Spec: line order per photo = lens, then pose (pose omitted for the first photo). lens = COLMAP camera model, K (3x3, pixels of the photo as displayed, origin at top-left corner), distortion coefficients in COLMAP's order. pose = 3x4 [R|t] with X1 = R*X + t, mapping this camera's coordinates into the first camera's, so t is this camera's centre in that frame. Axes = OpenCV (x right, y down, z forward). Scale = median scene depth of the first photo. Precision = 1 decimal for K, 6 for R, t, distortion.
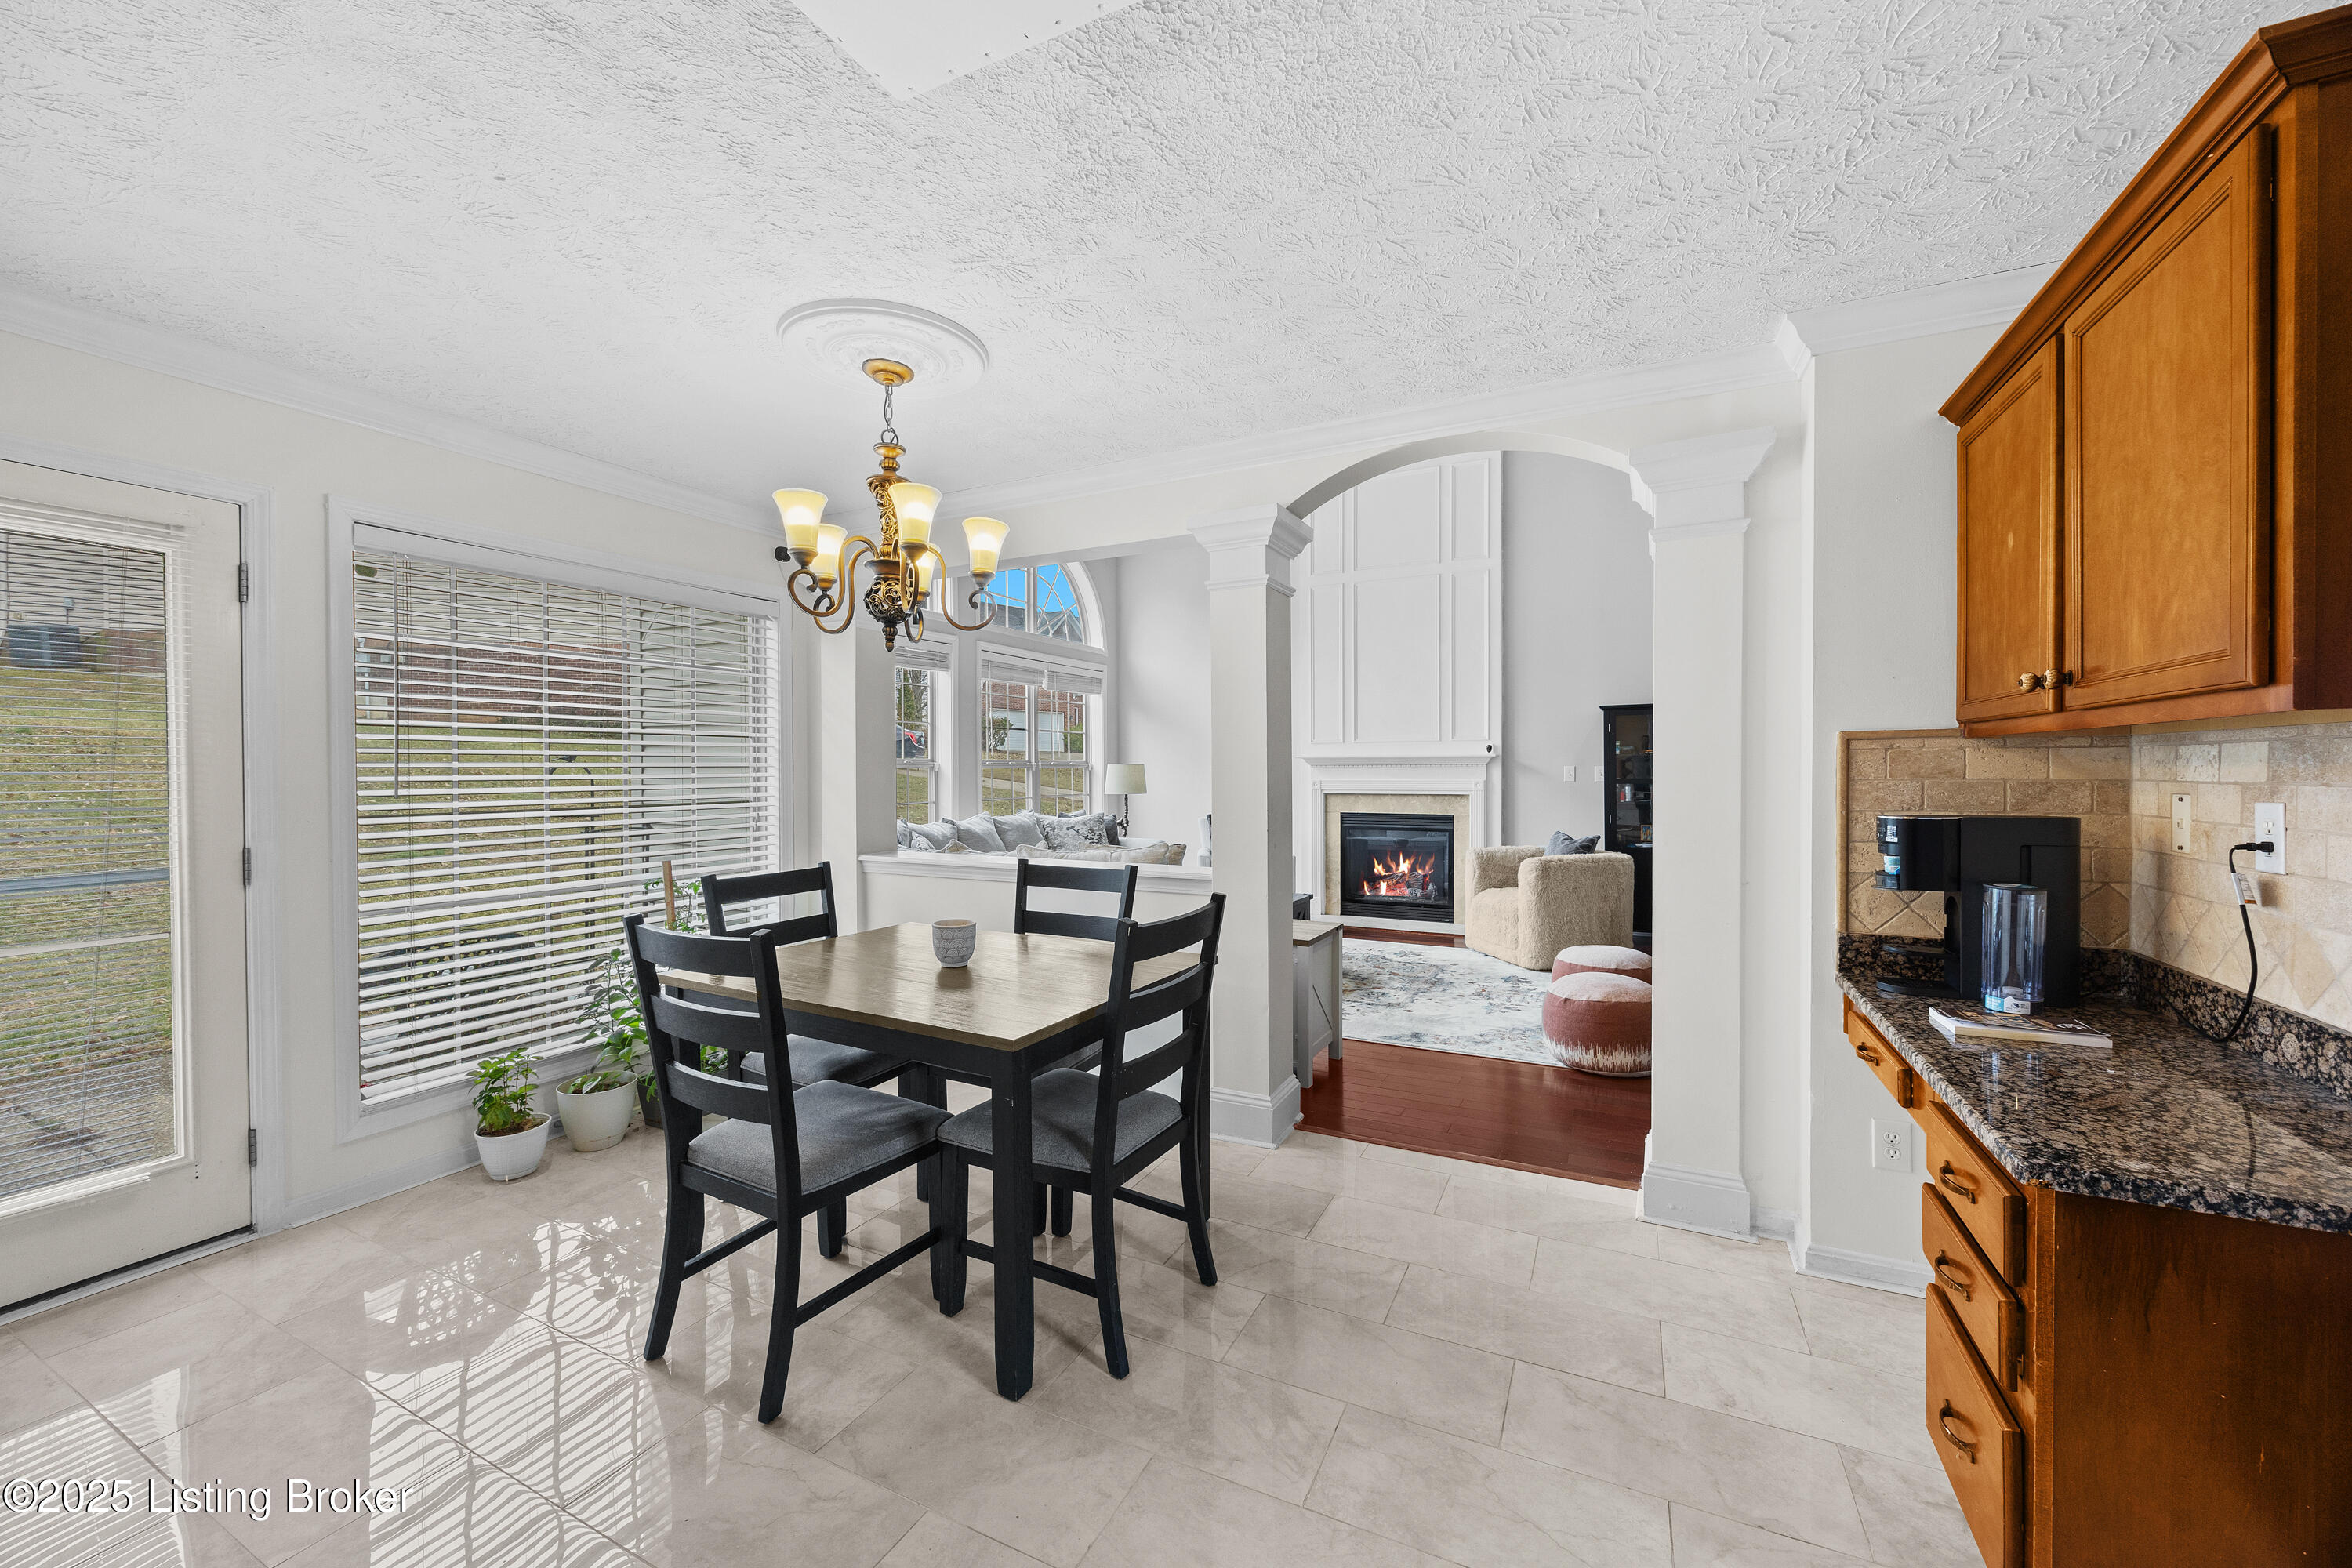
lens RADIAL K [[898.0, 0, 1197.5], [0, 898.0, 779.7], [0, 0, 1]] dist [-0.007473, 0.001164]
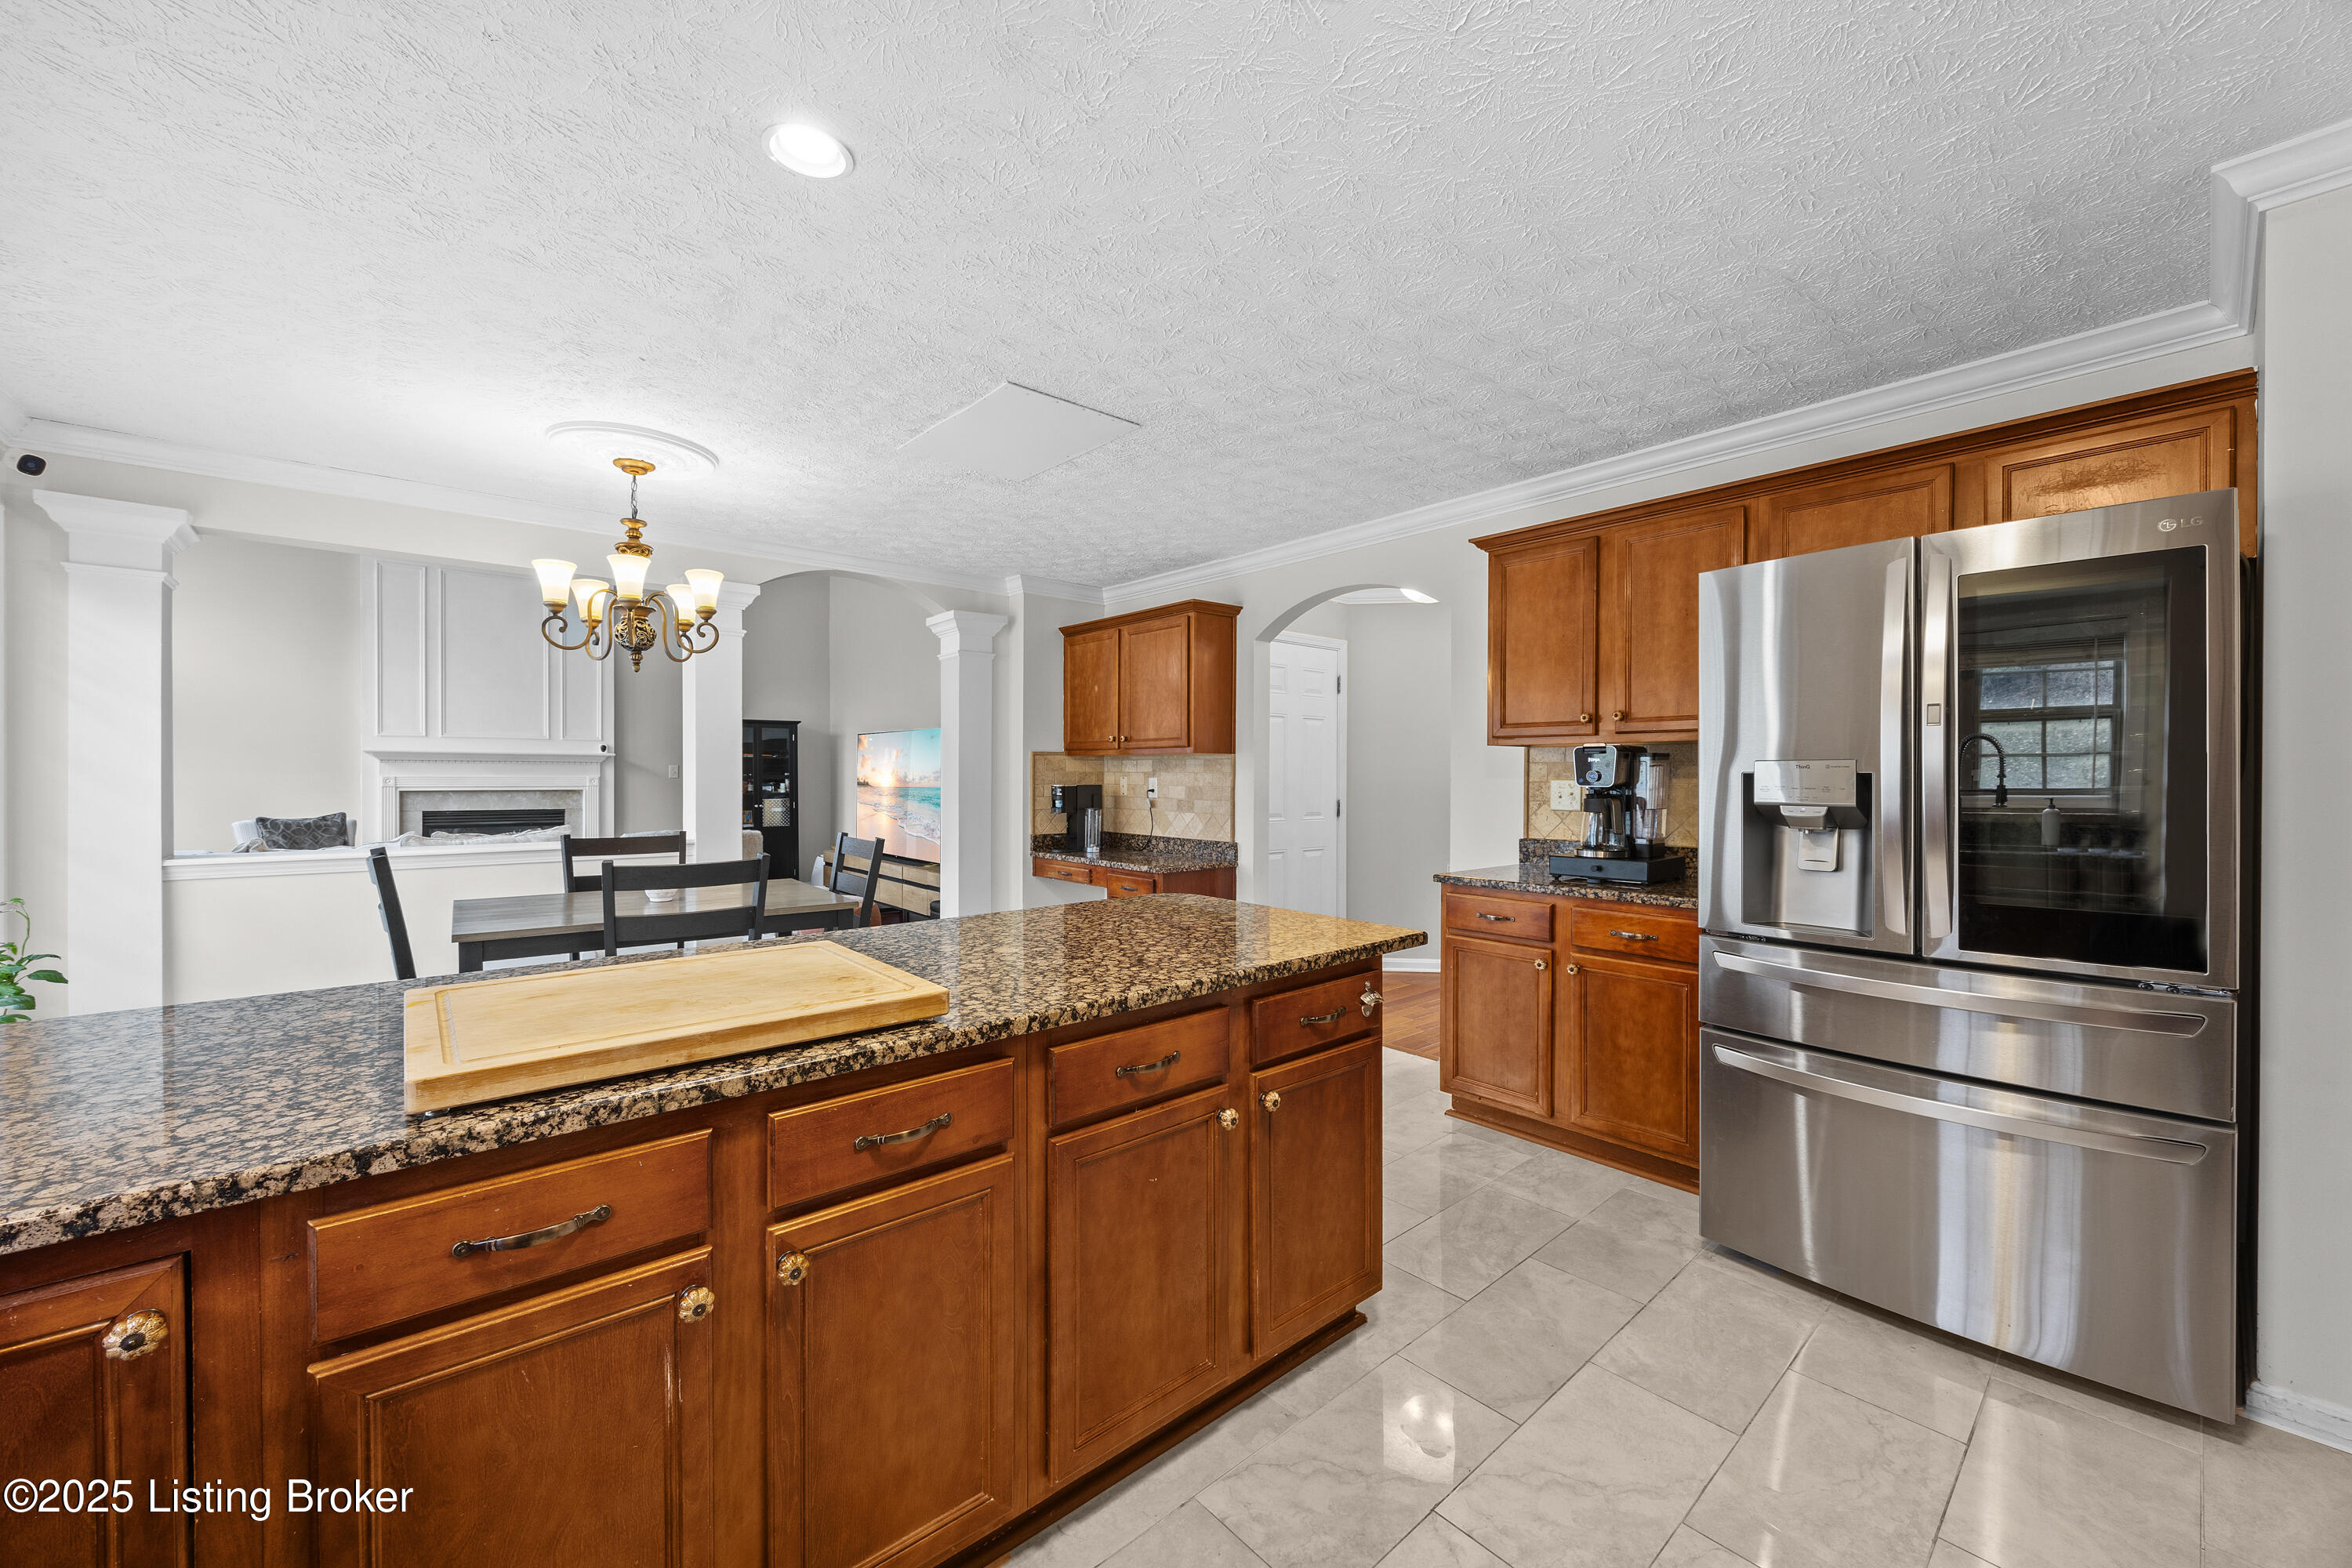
lens RADIAL K [[898.0, 0, 1191.3], [0, 898.0, 776.6], [0, 0, 1]] dist [-0.007473, 0.001164]
pose [[0.381864, 0.002090, 0.924216, -0.792630], [0.004443, 0.999982, -0.004097, 0.015305], [-0.924208, 0.005671, 0.381848, -0.183533]]
